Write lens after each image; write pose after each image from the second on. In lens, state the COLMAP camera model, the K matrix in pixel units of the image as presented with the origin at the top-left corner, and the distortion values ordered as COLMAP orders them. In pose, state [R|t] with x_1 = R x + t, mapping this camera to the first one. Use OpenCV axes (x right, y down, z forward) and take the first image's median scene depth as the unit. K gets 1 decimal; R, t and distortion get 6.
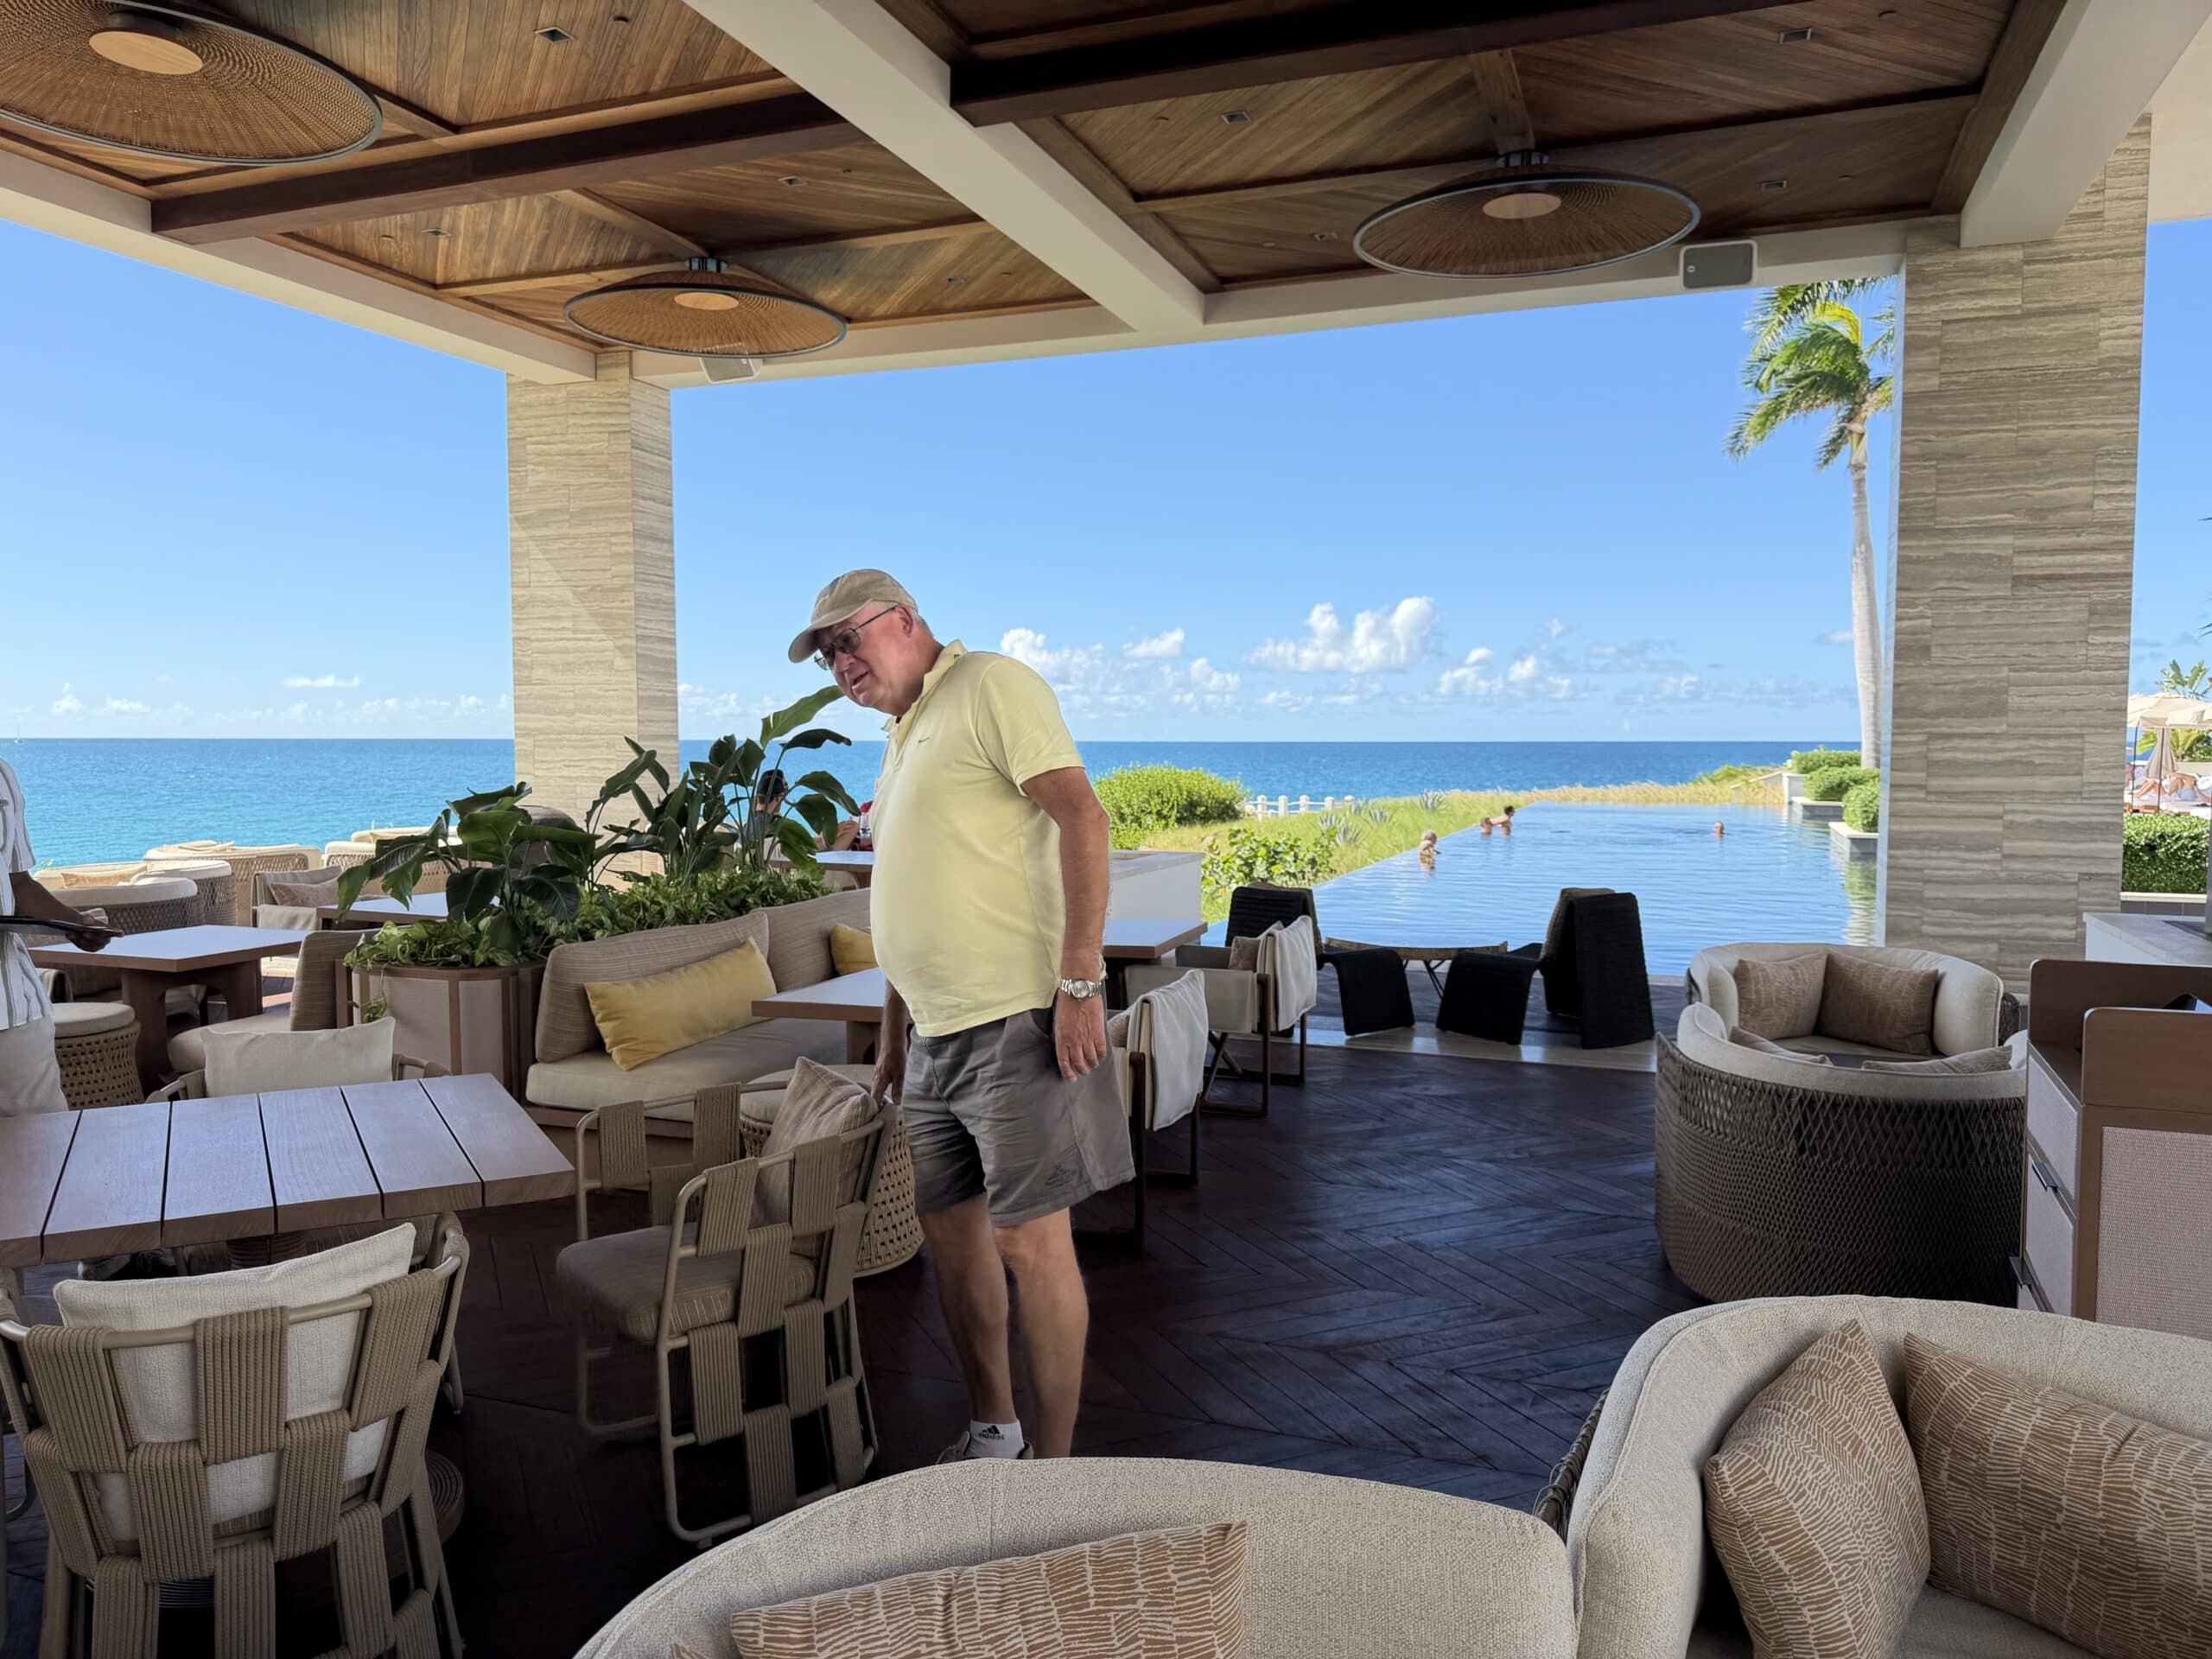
lens RADIAL K [[1619.1, 0, 1103.2], [0, 1619.1, 817.0], [0, 0, 1]] dist [0.044389, -0.075532]
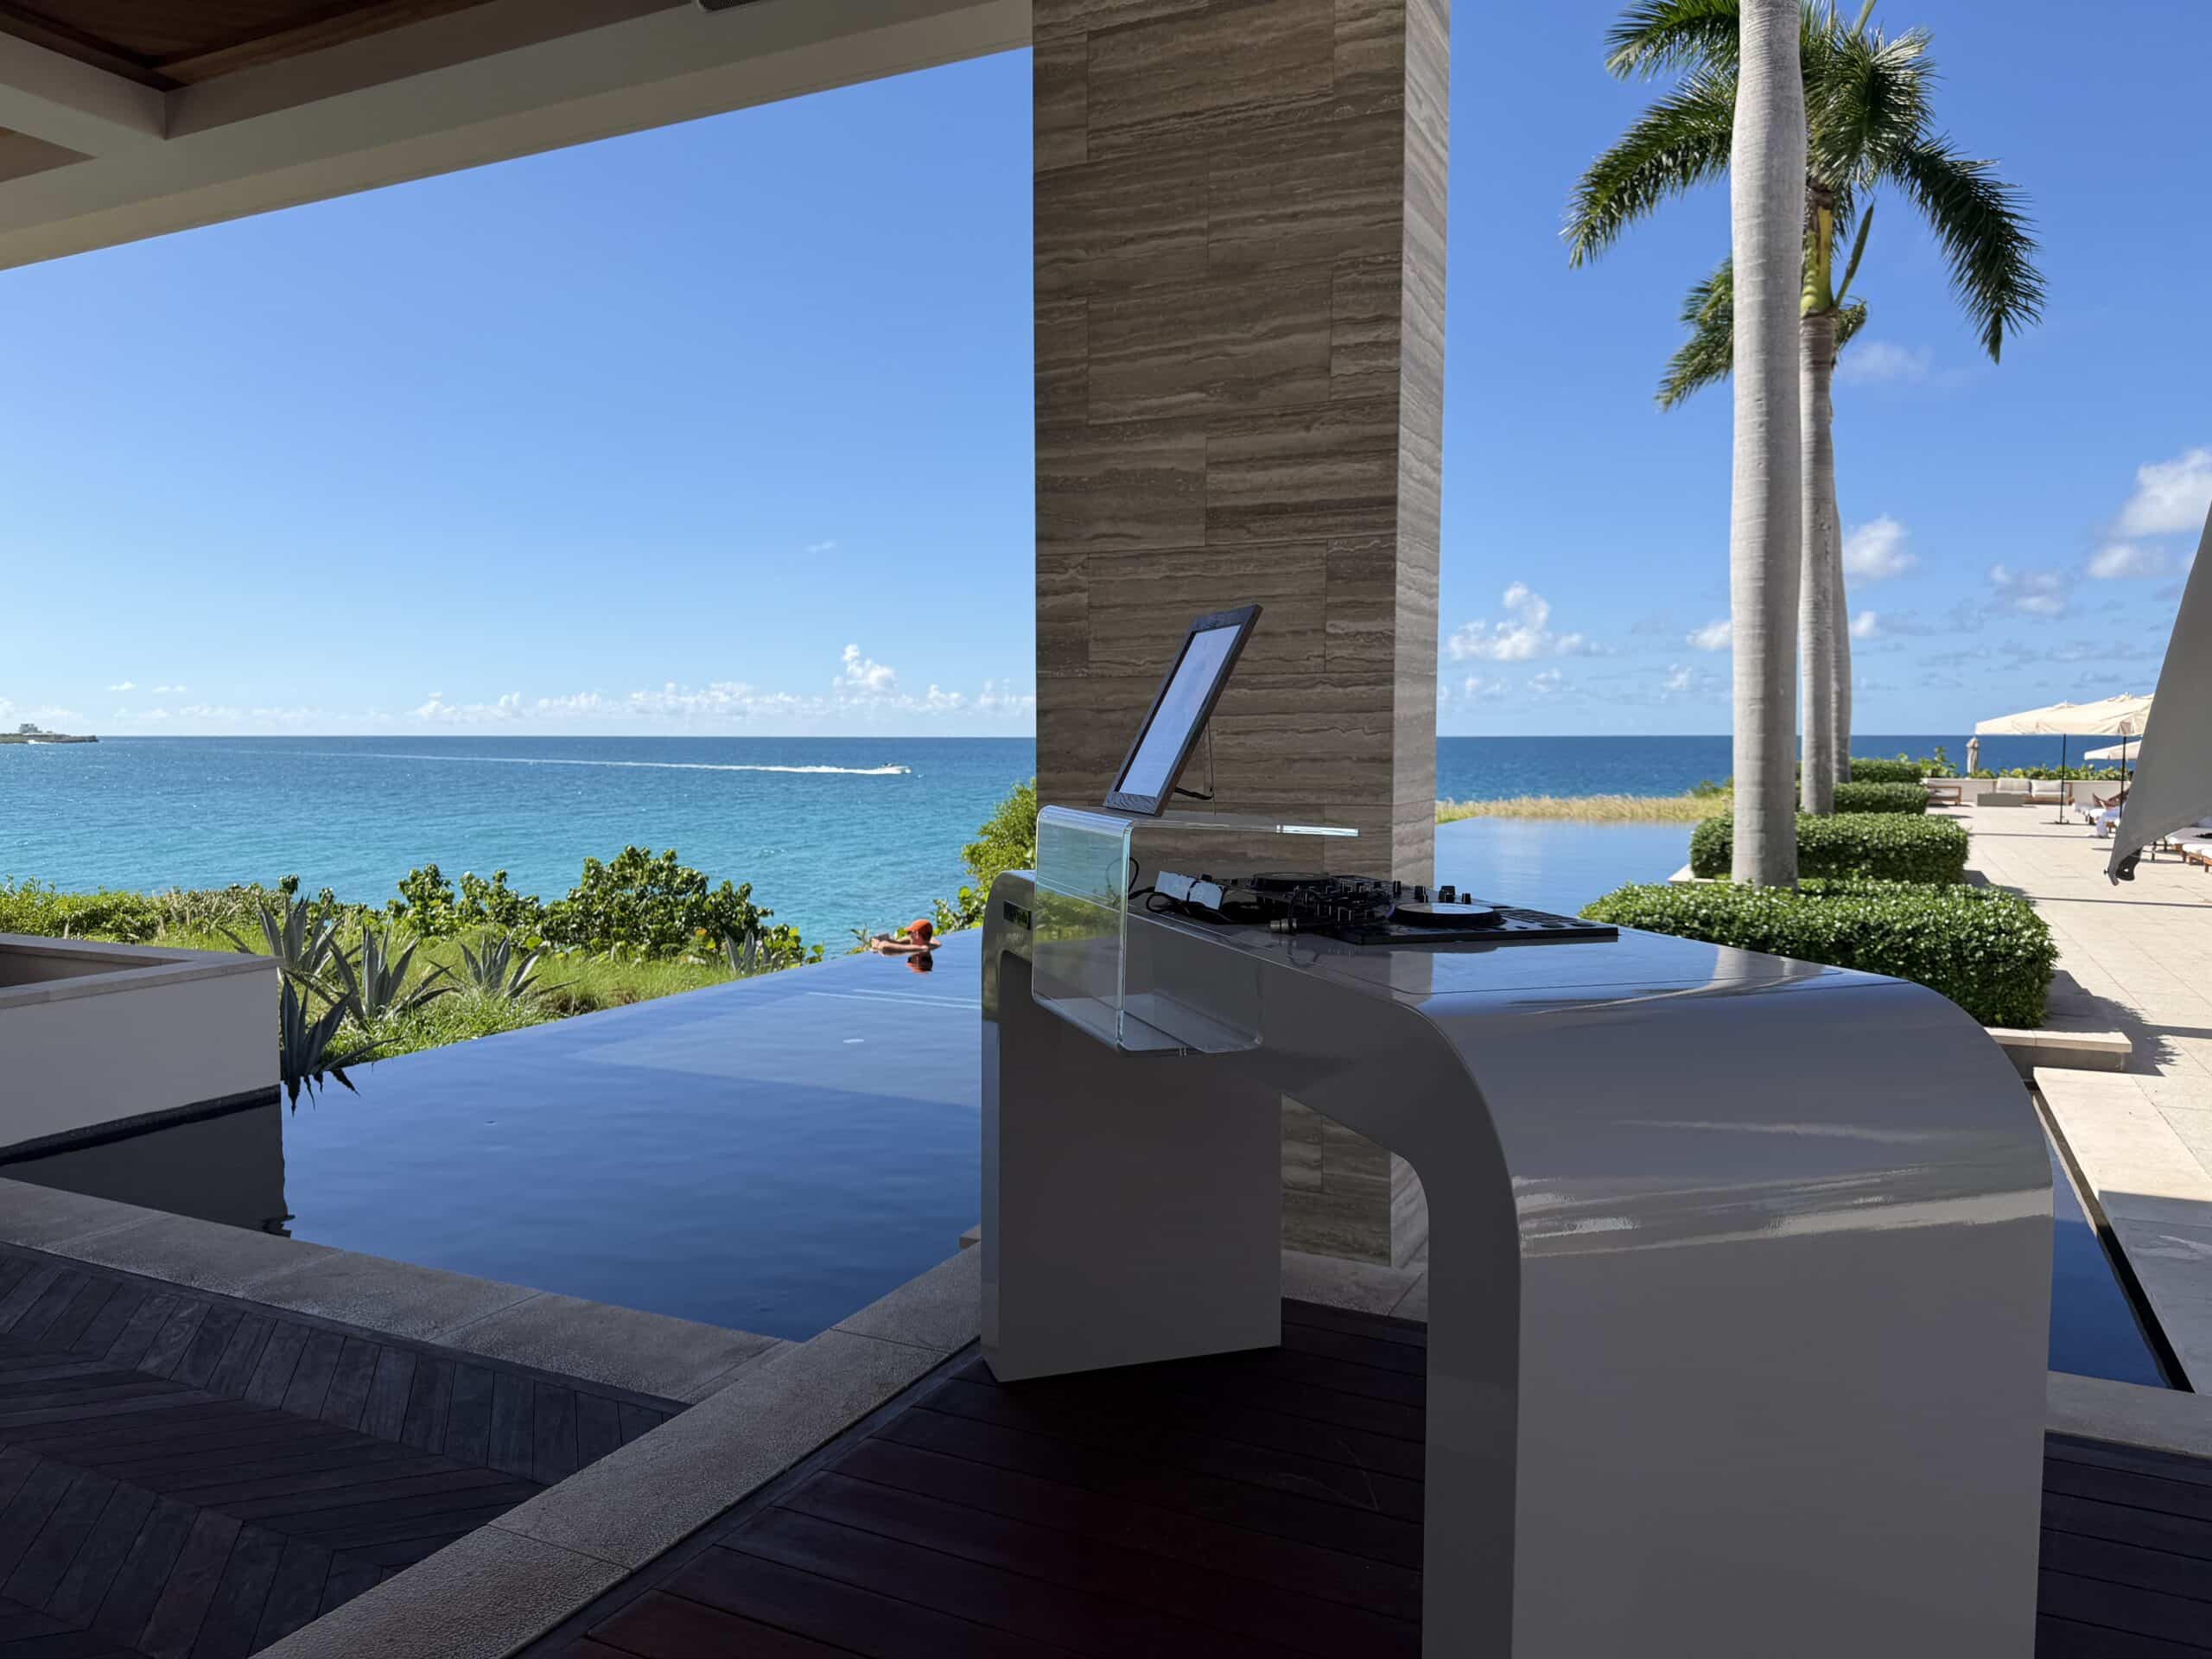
lens RADIAL K [[1619.1, 0, 1114.7], [0, 1619.1, 846.3], [0, 0, 1]] dist [0.044389, -0.075532]
pose [[0.996216, 0.002898, -0.086864, 0.577998], [-0.000989, 0.999757, 0.022013, -0.049082], [0.086906, -0.021844, 0.995977, 0.466275]]
